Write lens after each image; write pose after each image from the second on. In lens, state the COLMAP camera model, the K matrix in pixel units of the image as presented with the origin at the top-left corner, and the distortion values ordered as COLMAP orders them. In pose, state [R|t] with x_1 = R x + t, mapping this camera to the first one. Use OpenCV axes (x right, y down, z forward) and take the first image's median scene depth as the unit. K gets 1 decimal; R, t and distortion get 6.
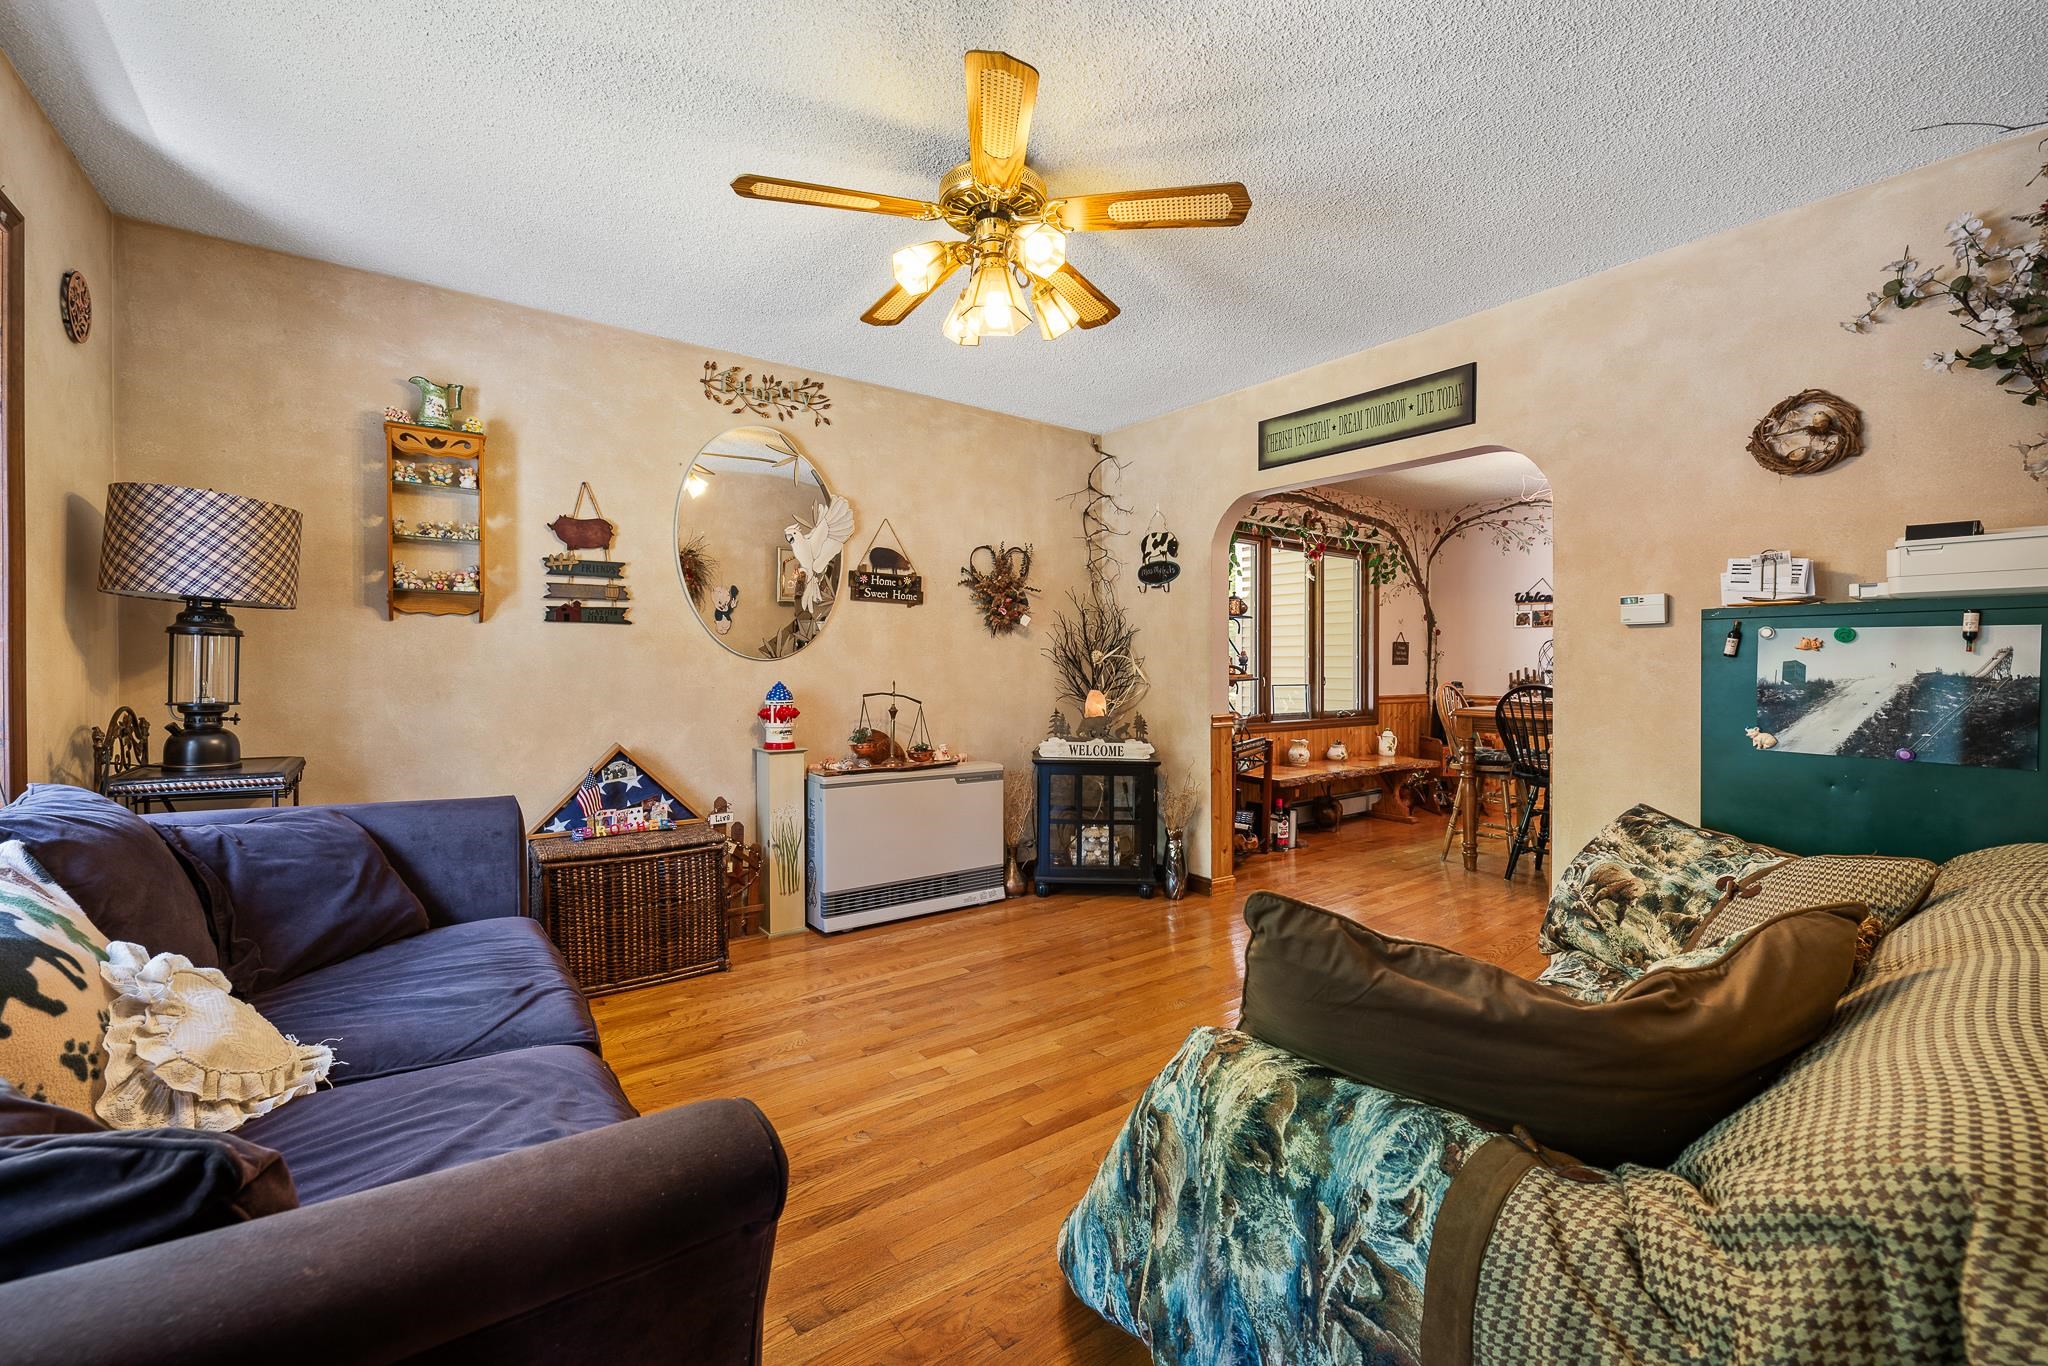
lens RADIAL K [[816.5, 0, 1020.8], [0, 816.5, 677.0], [0, 0, 1]] dist [-0.007051, -0.000819]
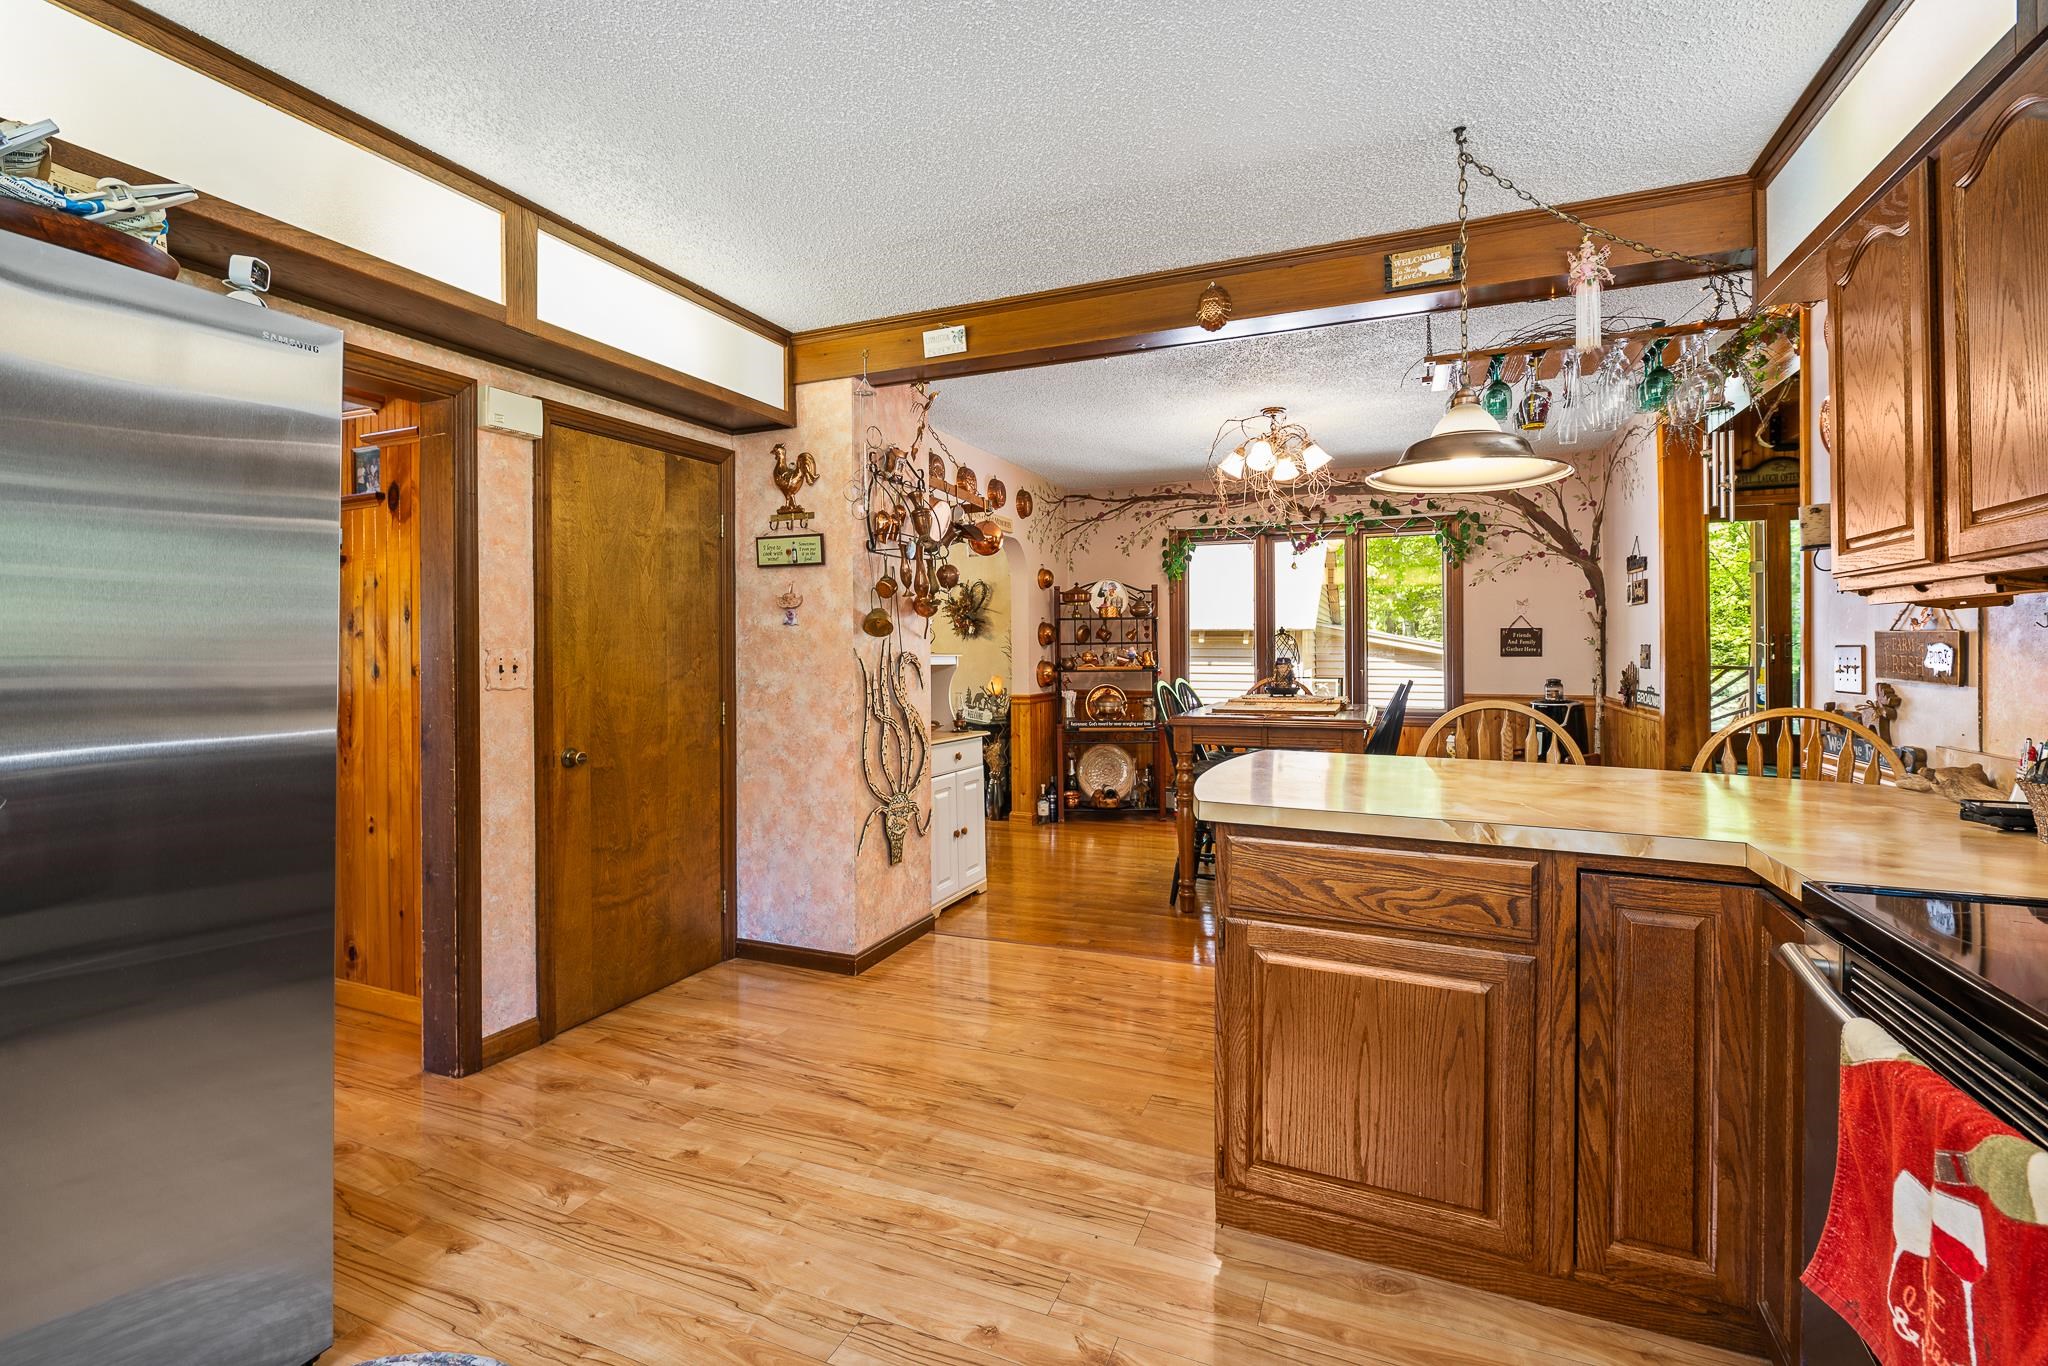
lens RADIAL K [[912.8, 0, 1014.3], [0, 912.8, 642.8], [0, 0, 1]] dist [-0.008431, -0.000125]
pose [[0.505267, -0.009764, -0.862908, 1.022226], [-0.005748, 0.999876, -0.014680, -0.013117], [0.862944, 0.012377, 0.505148, 0.129508]]
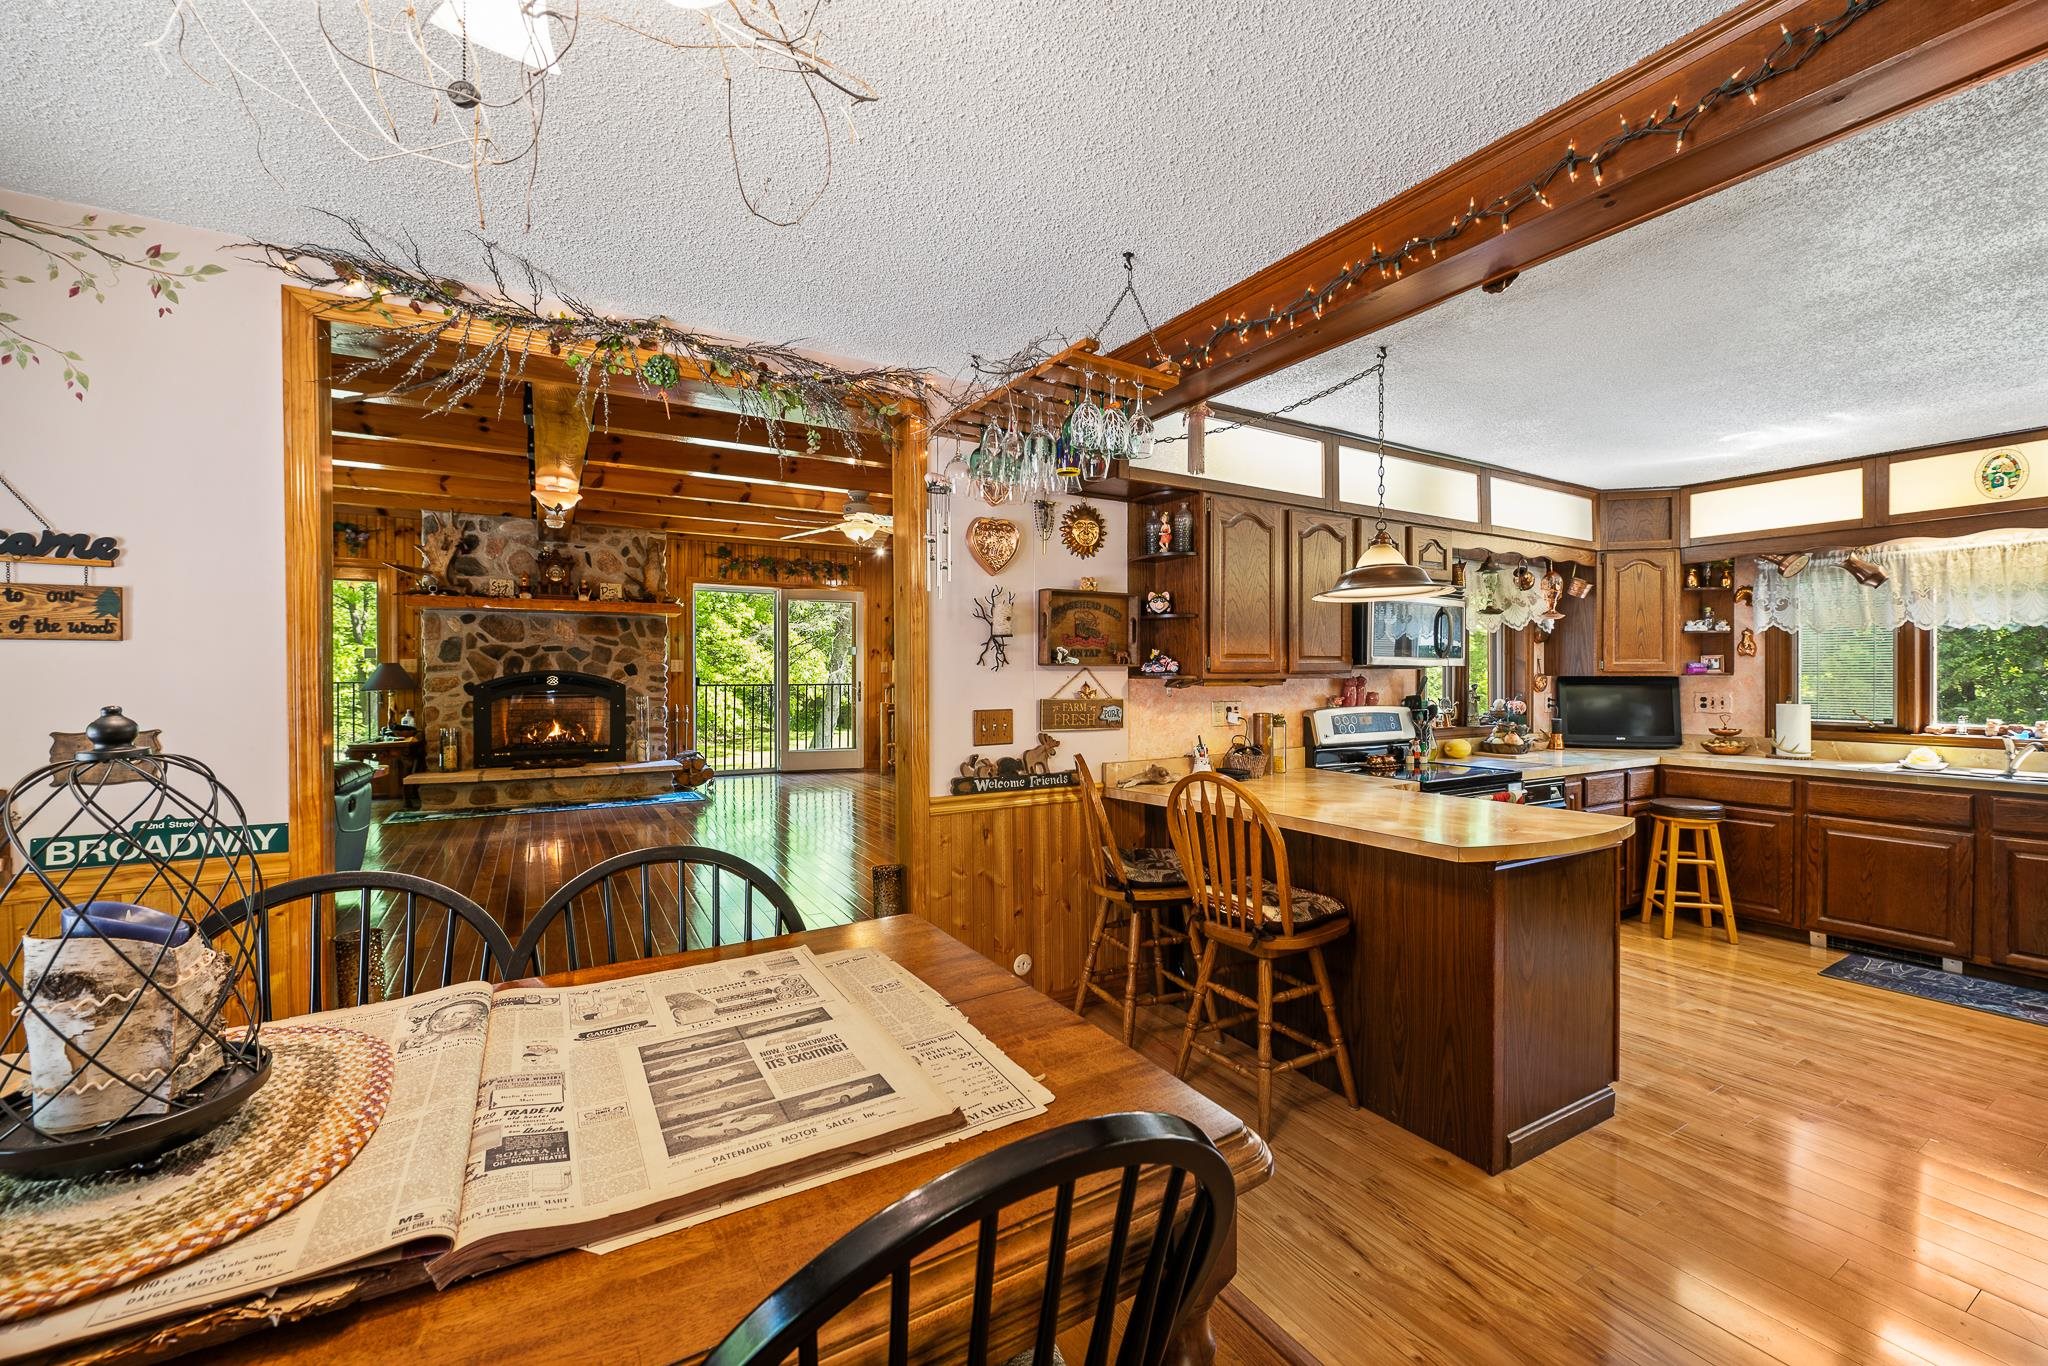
lens RADIAL K [[816.5, 0, 1020.8], [0, 816.5, 677.0], [0, 0, 1]] dist [-0.007051, -0.000819]
pose [[0.103019, -0.007924, 0.994648, 0.376969], [0.015485, 0.999860, 0.006362, -0.042550], [-0.994559, 0.014747, 0.103127, 0.583930]]
